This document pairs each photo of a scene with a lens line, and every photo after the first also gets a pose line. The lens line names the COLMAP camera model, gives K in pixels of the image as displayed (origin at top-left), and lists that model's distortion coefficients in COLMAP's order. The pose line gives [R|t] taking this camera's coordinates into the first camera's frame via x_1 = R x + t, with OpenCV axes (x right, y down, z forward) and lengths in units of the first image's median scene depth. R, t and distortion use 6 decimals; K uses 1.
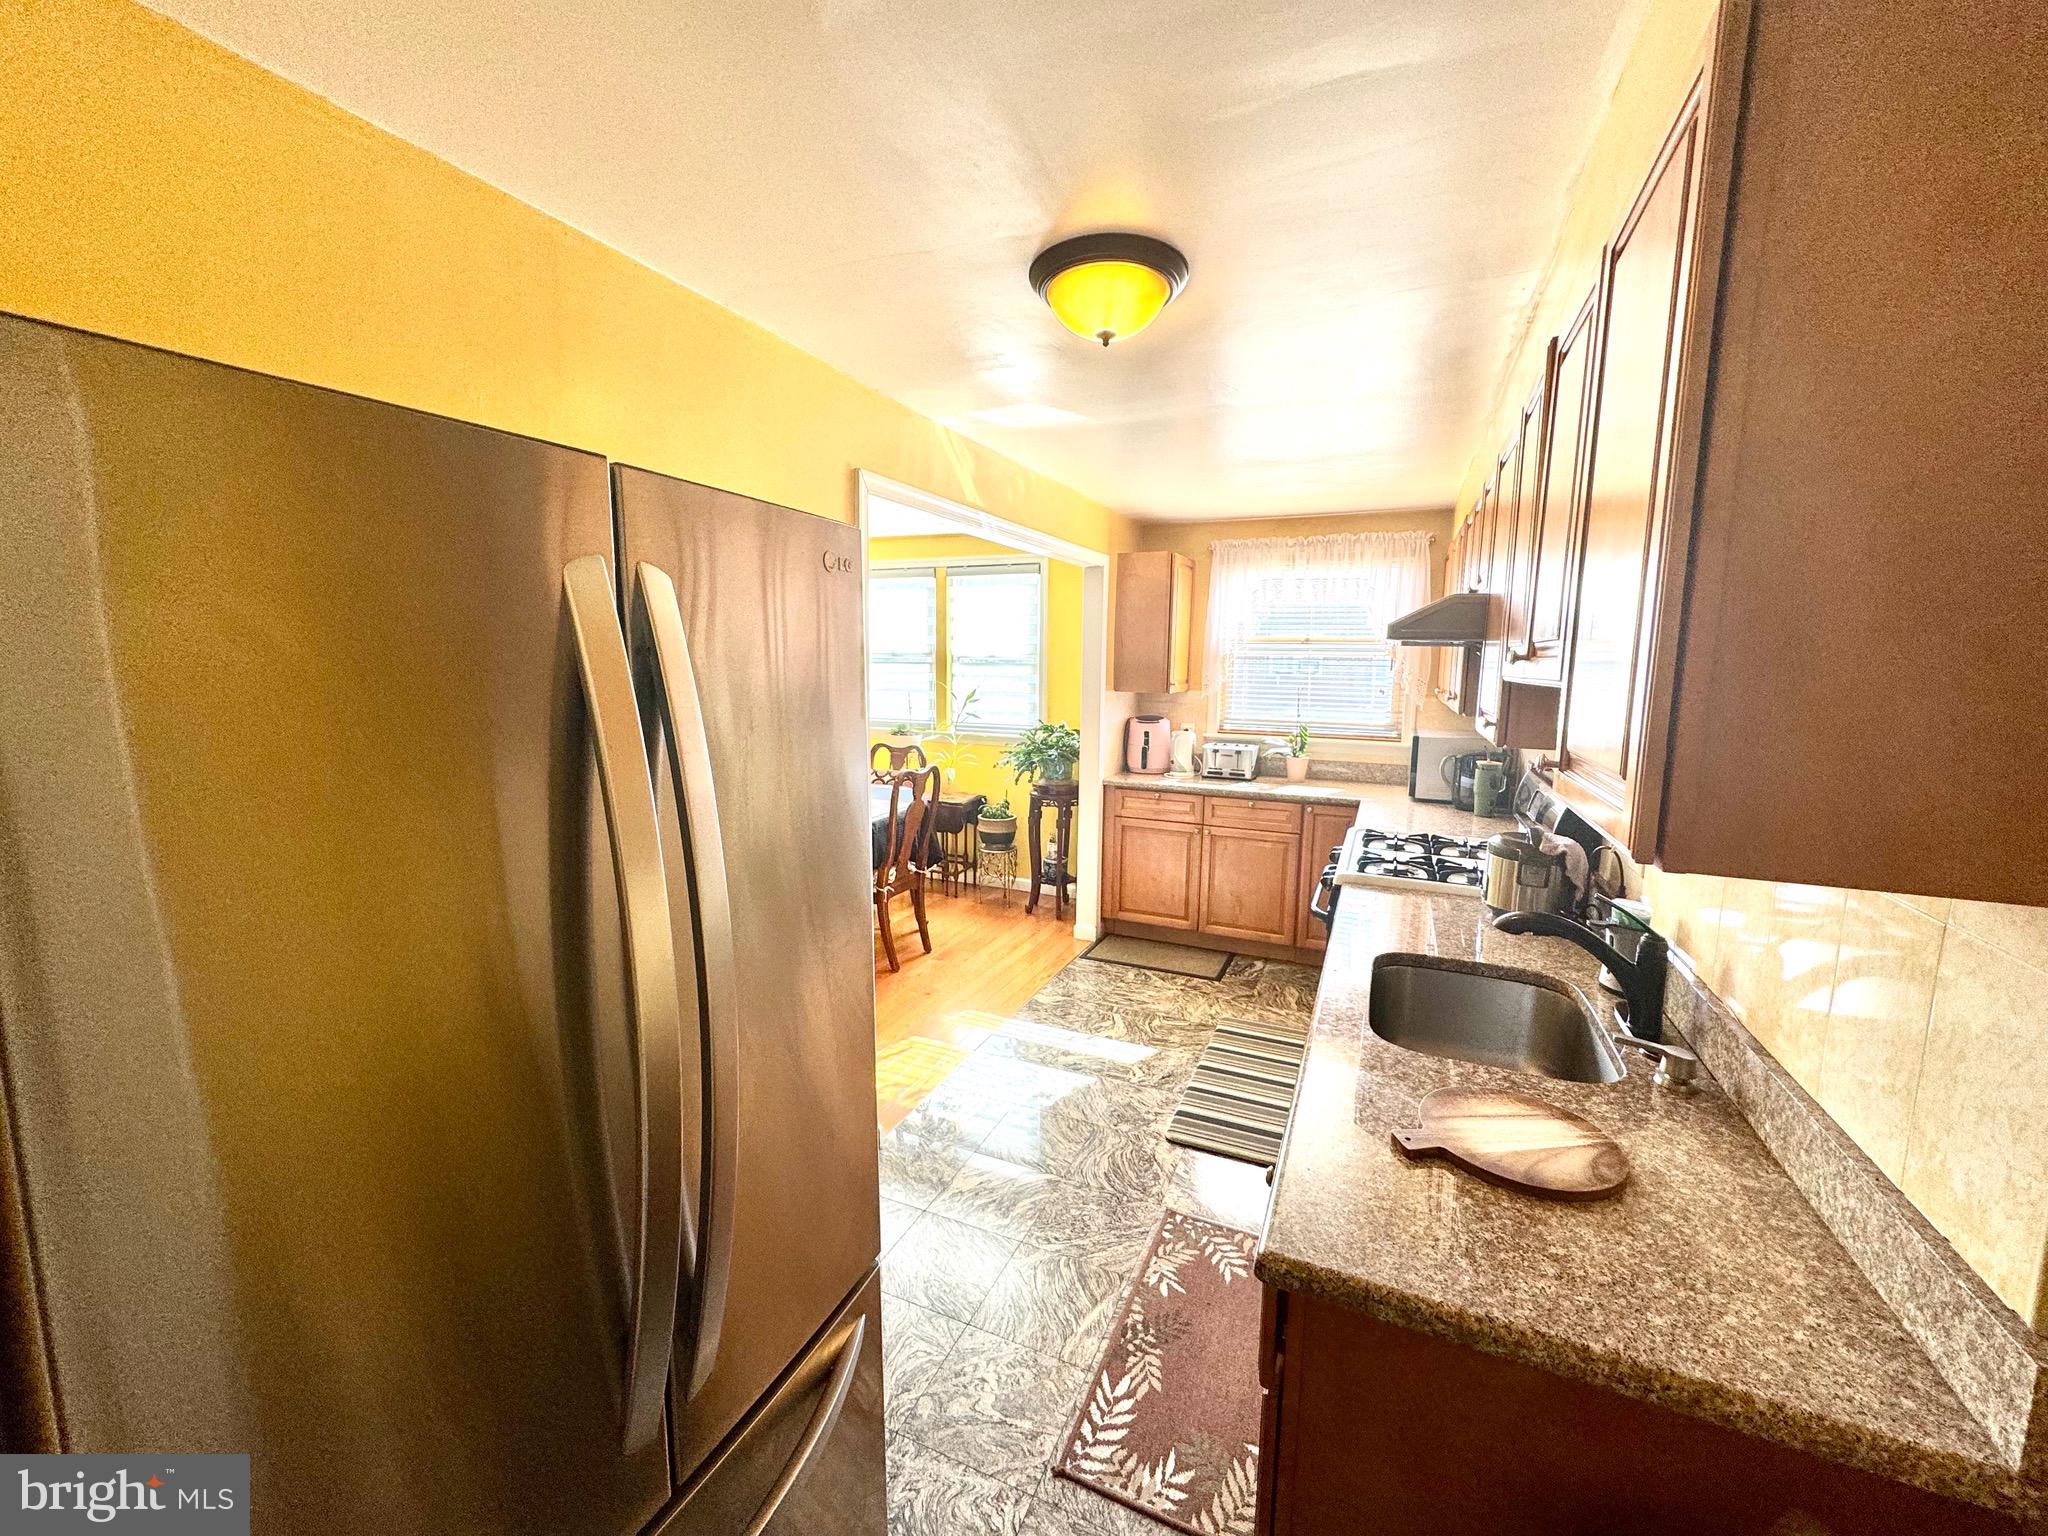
lens RADIAL K [[818.8, 0, 1013.7], [0, 818.8, 760.4], [0, 0, 1]] dist [-0.002340, 0.000569]
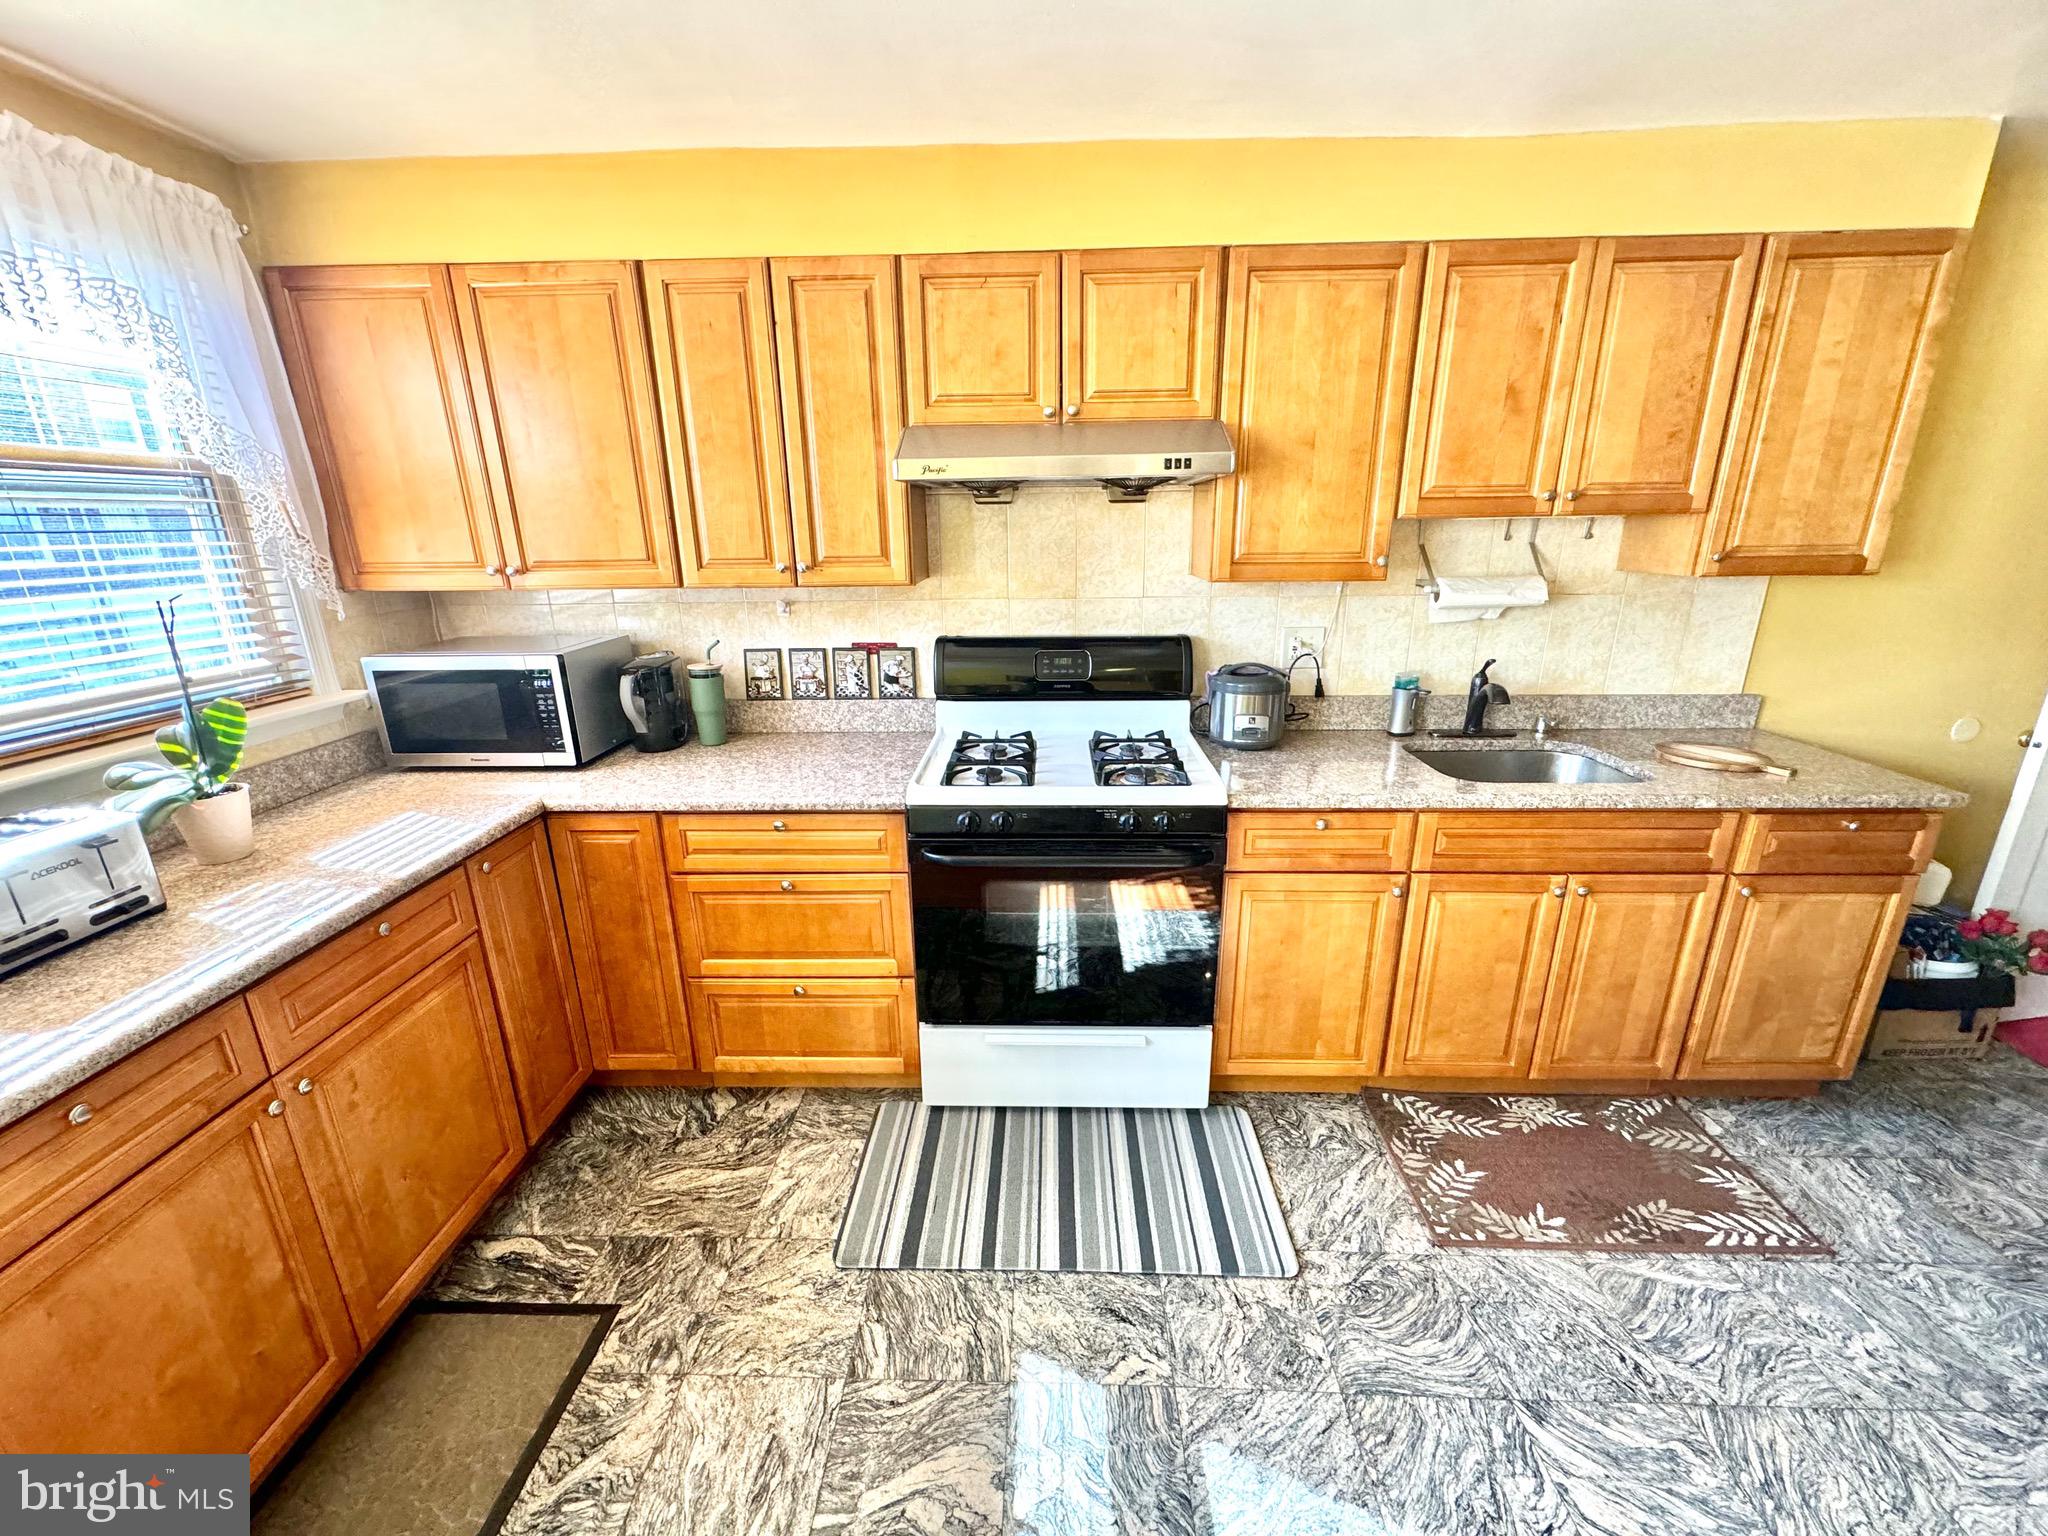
lens RADIAL K [[818.8, 0, 1023.9], [0, 818.8, 764.4], [0, 0, 1]] dist [-0.002340, 0.000569]
pose [[-0.395249, -0.274917, 0.876469, -0.119166], [0.121965, 0.930009, 0.346711, -0.106541], [-0.910441, 0.243936, -0.334055, 0.858955]]
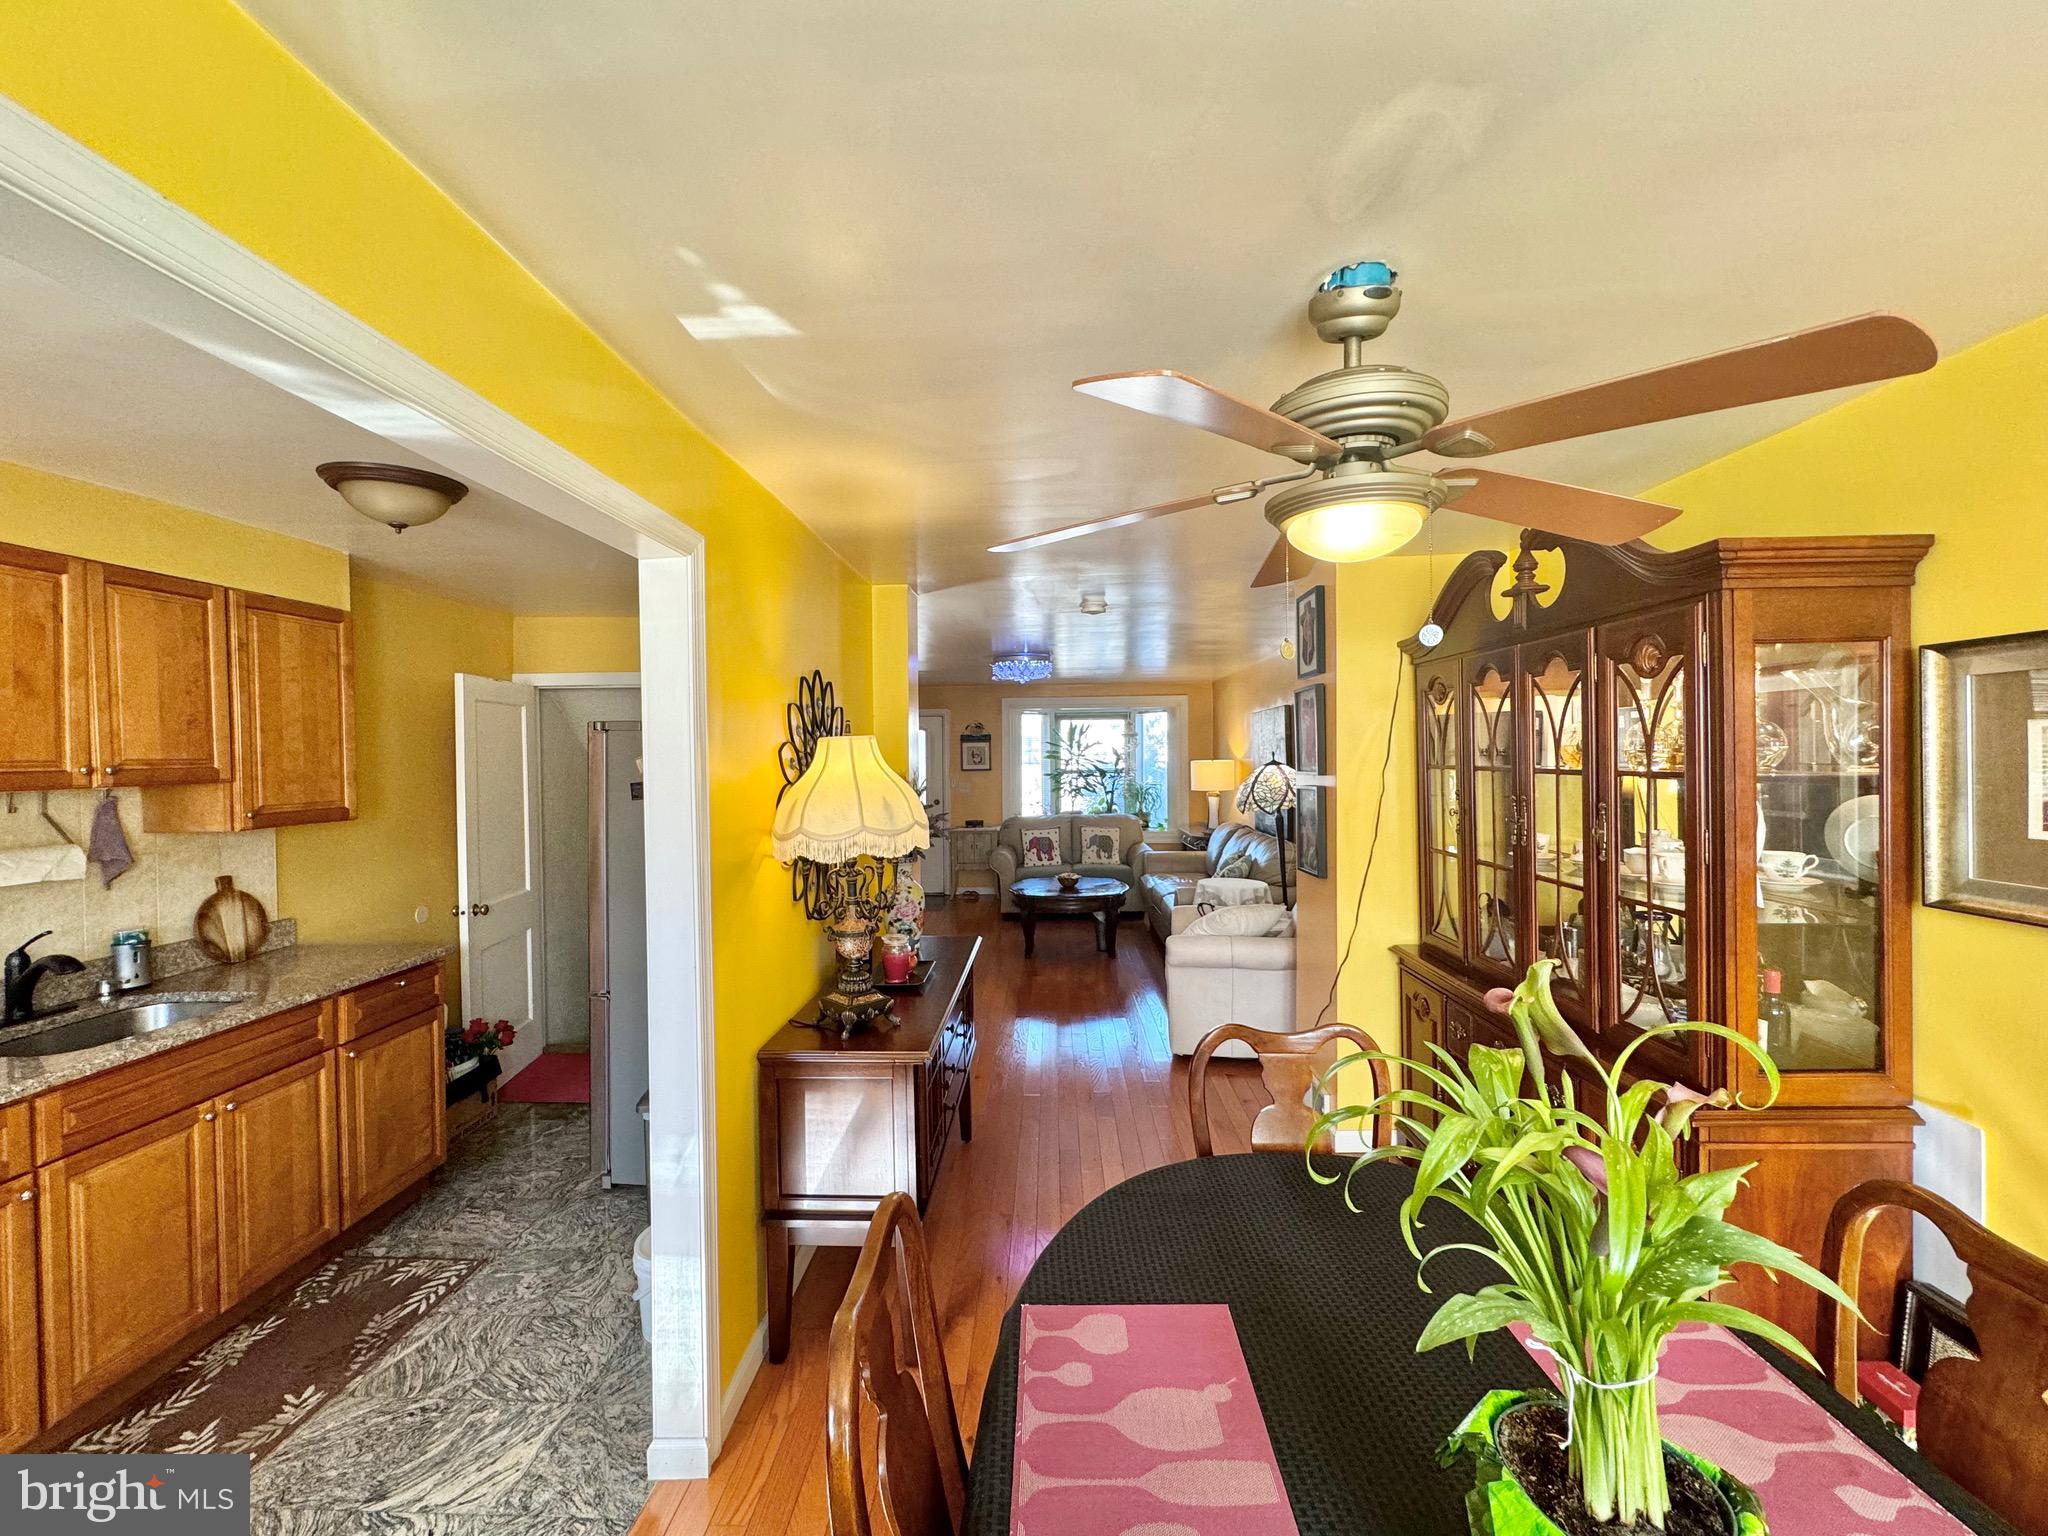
lens RADIAL K [[818.8, 0, 1023.3], [0, 818.8, 766.5], [0, 0, 1]] dist [-0.002340, 0.000569]
pose [[-0.921429, 0.004469, -0.388522, -0.120795], [-0.048637, 0.990742, 0.126744, -0.146177], [0.385491, 0.135682, -0.912681, 1.079764]]
